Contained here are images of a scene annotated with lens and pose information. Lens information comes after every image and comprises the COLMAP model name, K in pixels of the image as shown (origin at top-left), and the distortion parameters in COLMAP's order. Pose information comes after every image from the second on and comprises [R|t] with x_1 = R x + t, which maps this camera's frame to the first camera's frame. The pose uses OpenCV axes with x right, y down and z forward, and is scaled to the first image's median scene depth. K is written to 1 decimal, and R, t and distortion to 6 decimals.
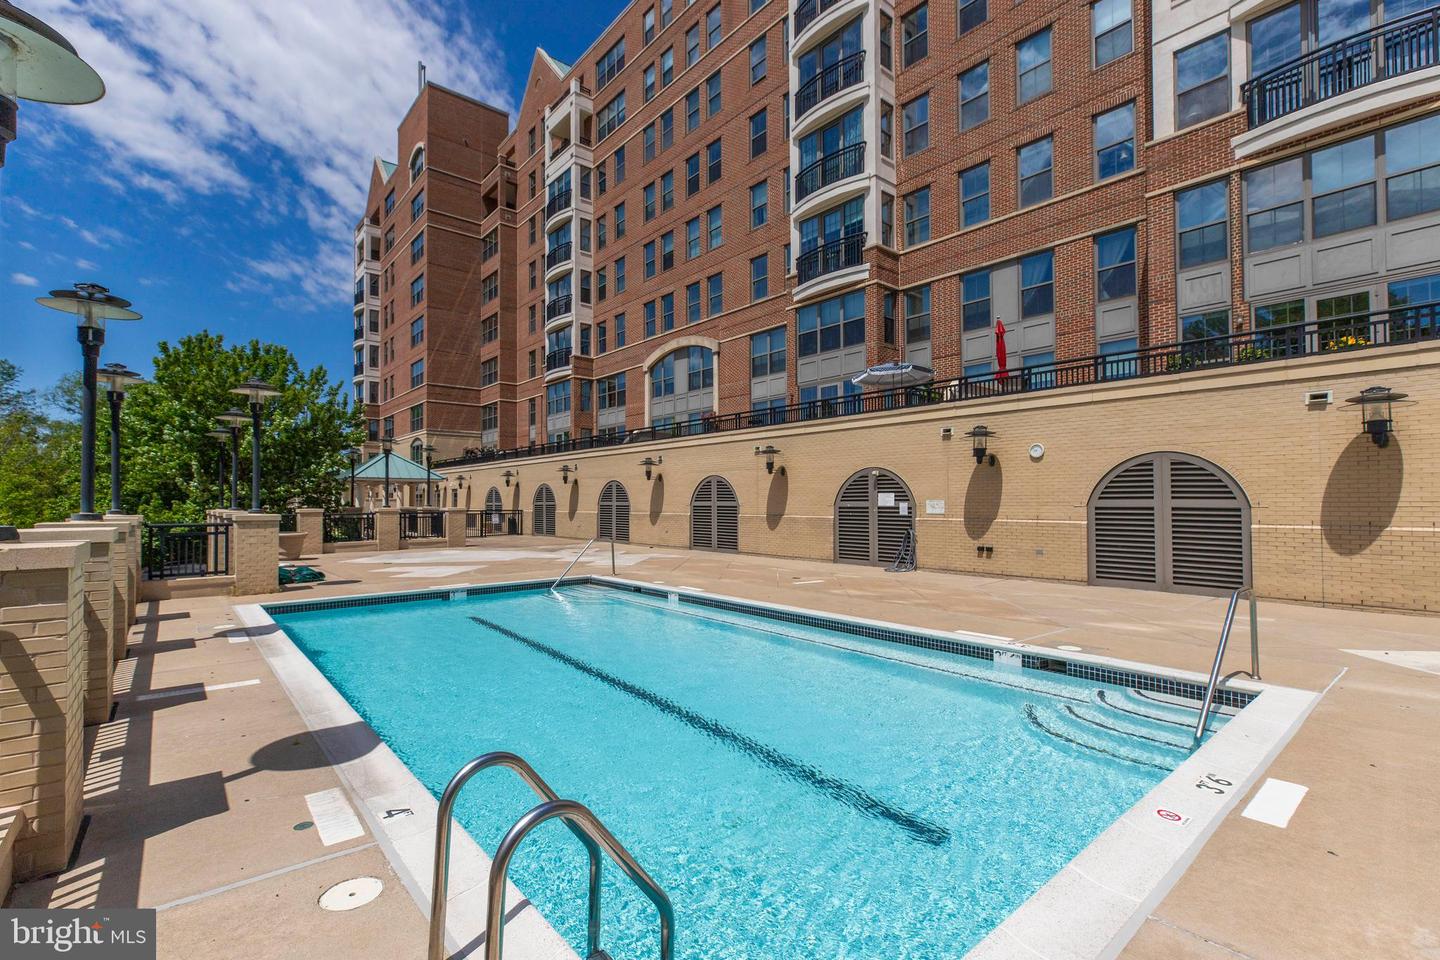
lens RADIAL K [[647.3, 0, 761.4], [0, 647.3, 488.7], [0, 0, 1]] dist [-0.000397, 0.000686]
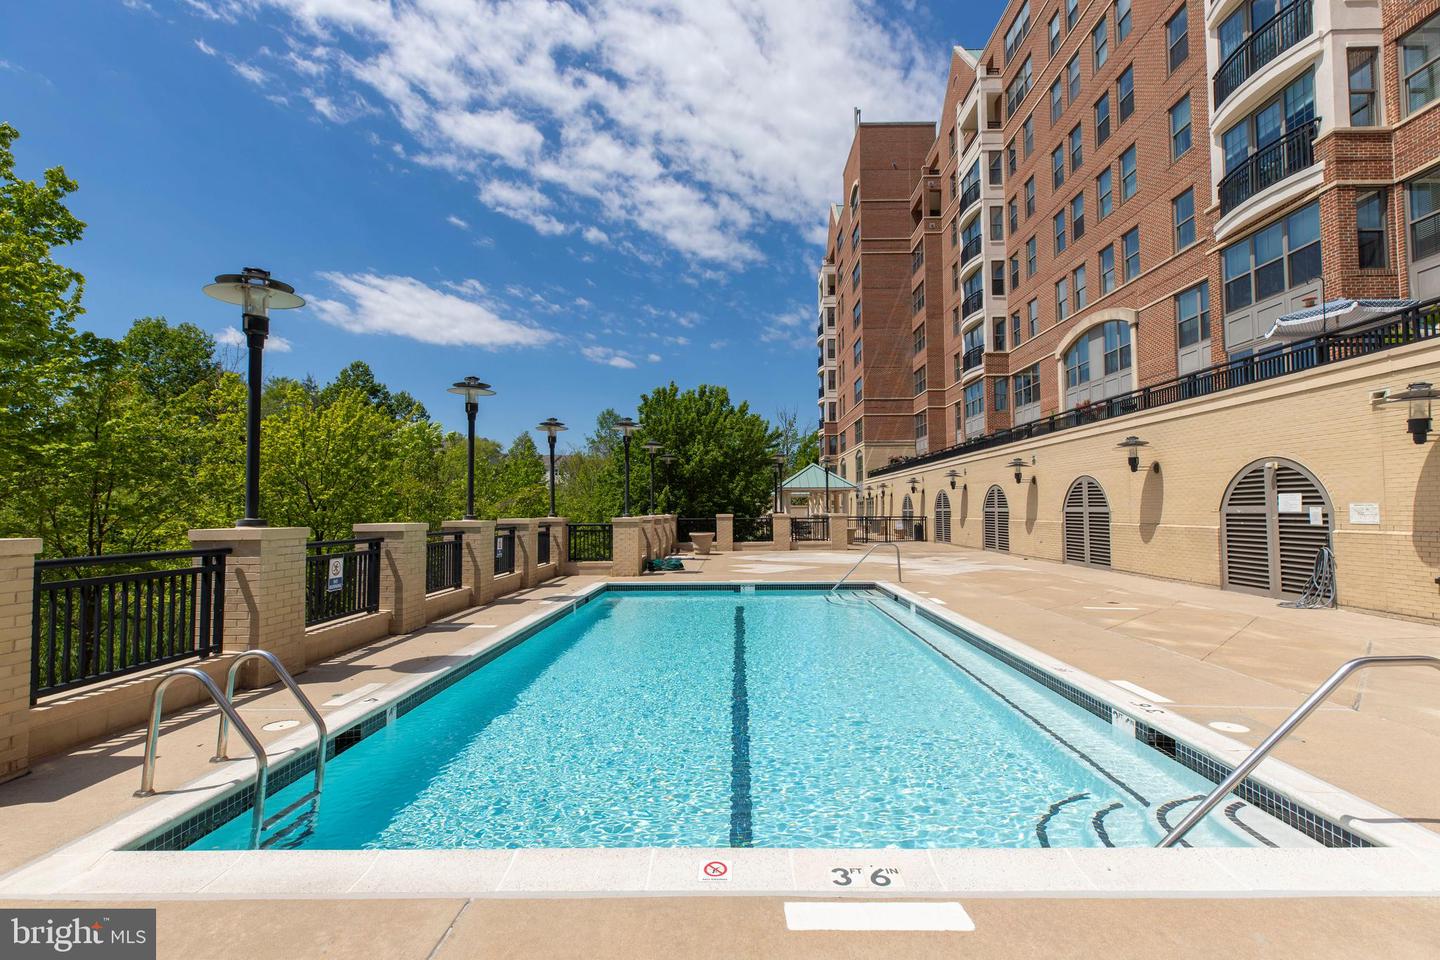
lens RADIAL K [[672.7, 0, 723.7], [0, 672.7, 494.8], [0, 0, 1]] dist [-0.036260, 0.009012]
pose [[0.724646, -0.015870, -0.688938, 0.123016], [0.015381, 0.999858, -0.006855, 0.001952], [0.688949, -0.005629, 0.724788, 0.036844]]
